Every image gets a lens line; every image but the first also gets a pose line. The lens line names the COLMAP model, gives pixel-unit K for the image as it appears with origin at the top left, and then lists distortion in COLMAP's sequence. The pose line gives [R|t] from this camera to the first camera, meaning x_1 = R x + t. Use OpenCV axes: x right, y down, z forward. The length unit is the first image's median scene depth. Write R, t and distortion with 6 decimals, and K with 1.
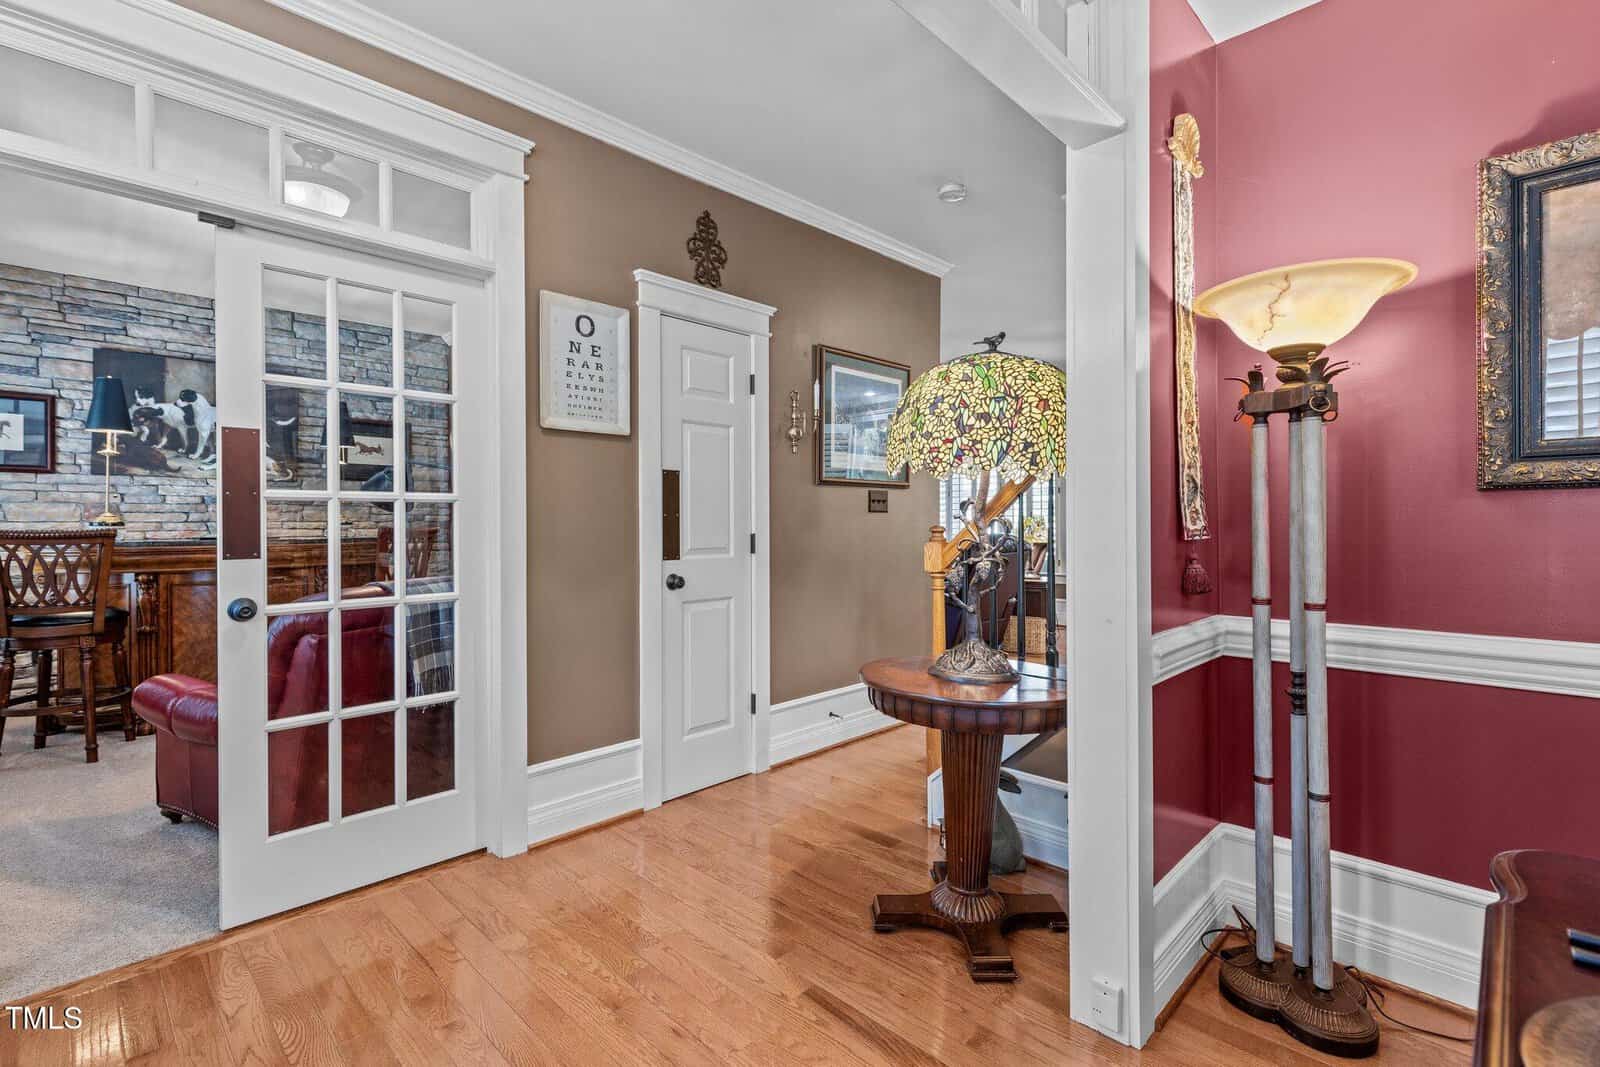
lens RADIAL K [[728.4, 0, 803.8], [0, 728.4, 517.1], [0, 0, 1]] dist [-0.005390, 0.001796]
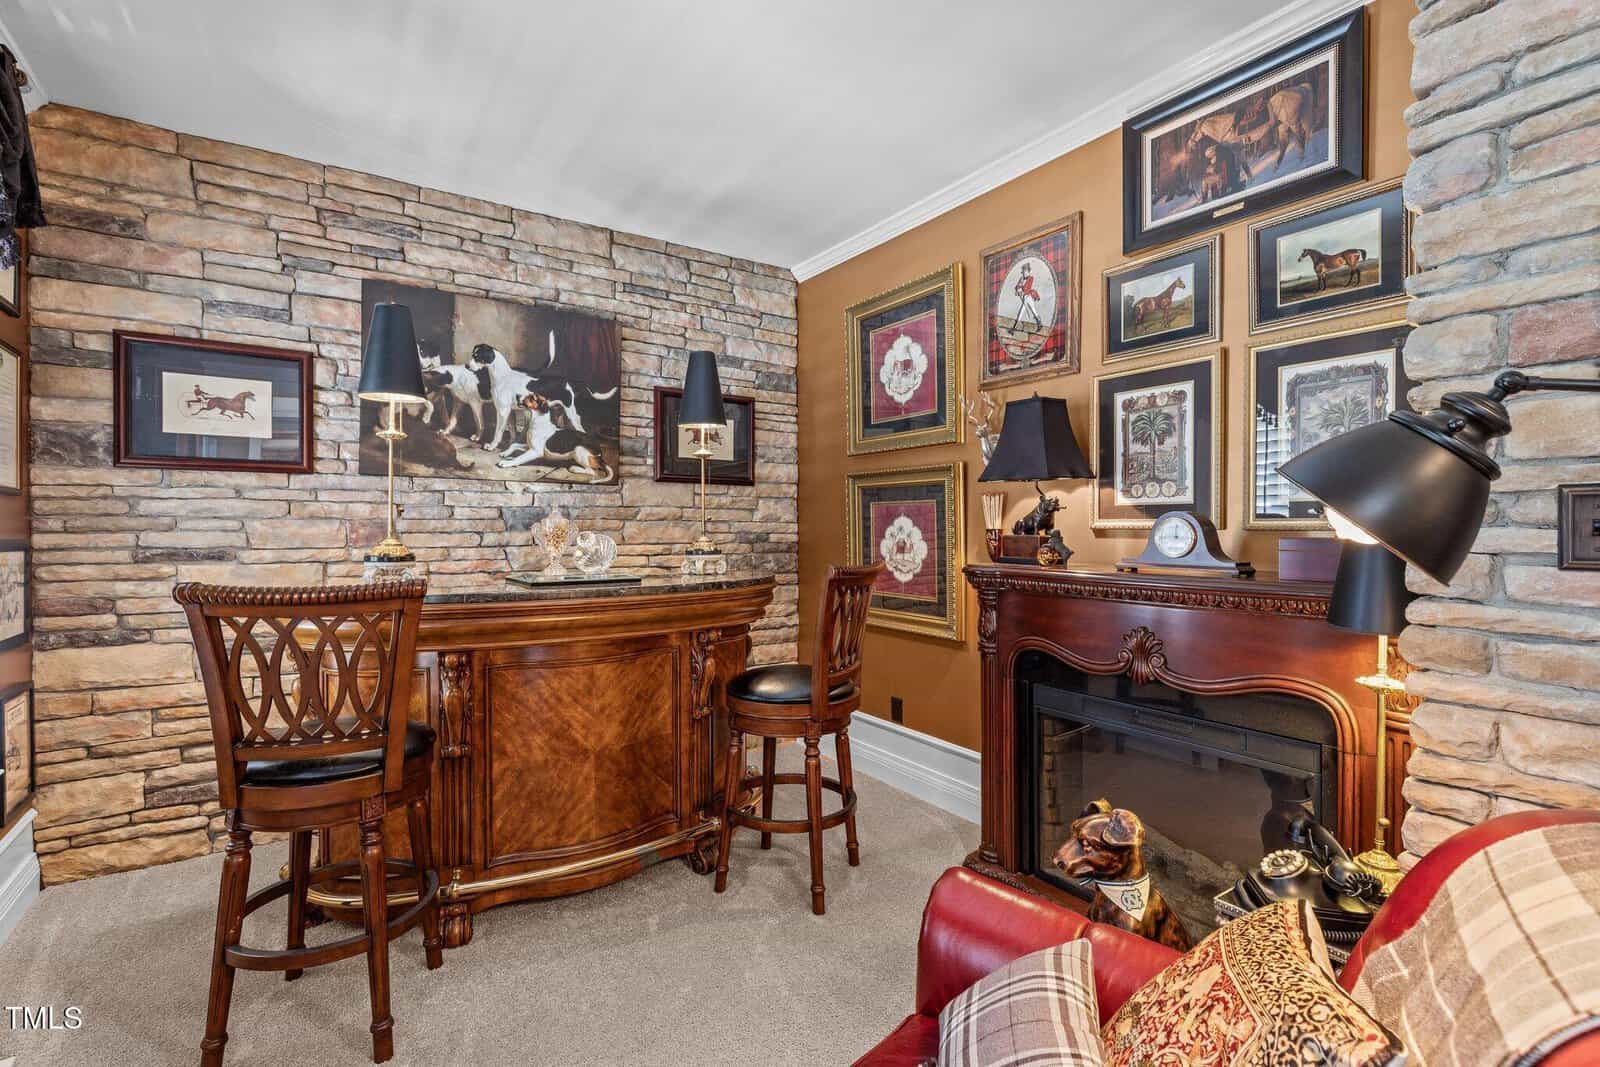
lens RADIAL K [[728.4, 0, 793.3], [0, 728.4, 527.8], [0, 0, 1]] dist [-0.005390, 0.001796]
pose [[0.977876, 0.004794, -0.209133, -0.472372], [-0.002943, 0.999954, 0.009159, -0.018862], [0.209167, -0.008340, 0.977844, 0.450808]]
